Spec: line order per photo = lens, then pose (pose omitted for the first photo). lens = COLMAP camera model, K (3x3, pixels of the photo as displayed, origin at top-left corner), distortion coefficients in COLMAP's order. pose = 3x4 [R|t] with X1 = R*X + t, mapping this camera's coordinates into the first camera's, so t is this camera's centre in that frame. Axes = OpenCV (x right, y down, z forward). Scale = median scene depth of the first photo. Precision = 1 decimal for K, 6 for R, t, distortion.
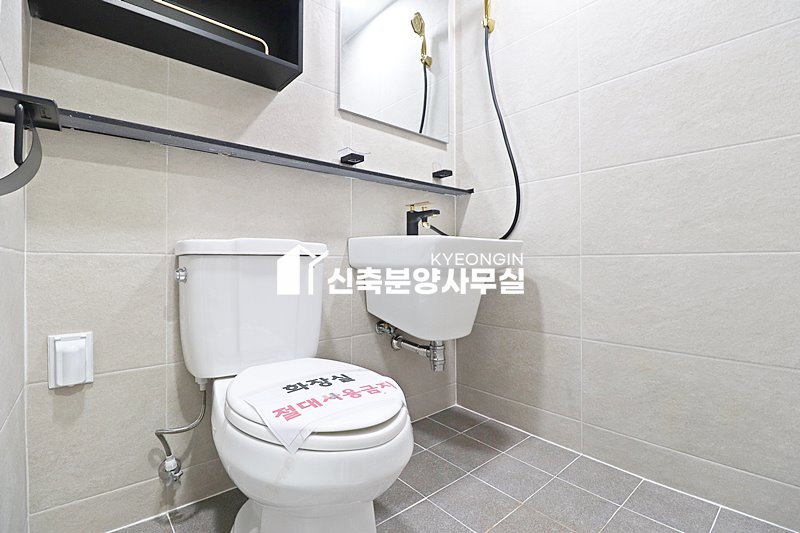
lens RADIAL K [[374.4, 0, 401.5], [0, 374.4, 261.3], [0, 0, 1]] dist [-0.004293, -0.010077]
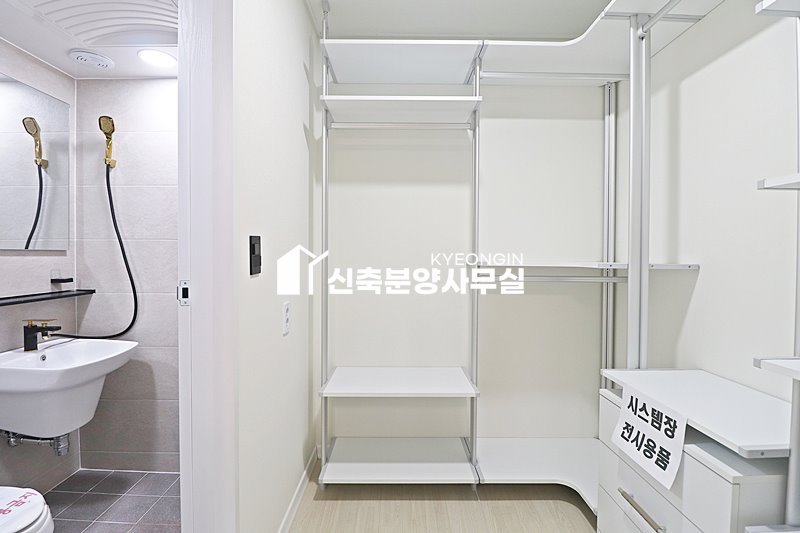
lens RADIAL K [[374.4, 0, 400.5], [0, 374.4, 260.0], [0, 0, 1]] dist [-0.004293, -0.010077]
pose [[0.647987, -0.006849, 0.761621, -0.097974], [-0.009678, 0.999805, 0.017225, -0.375016], [-0.761590, -0.018532, 0.647794, -0.626738]]
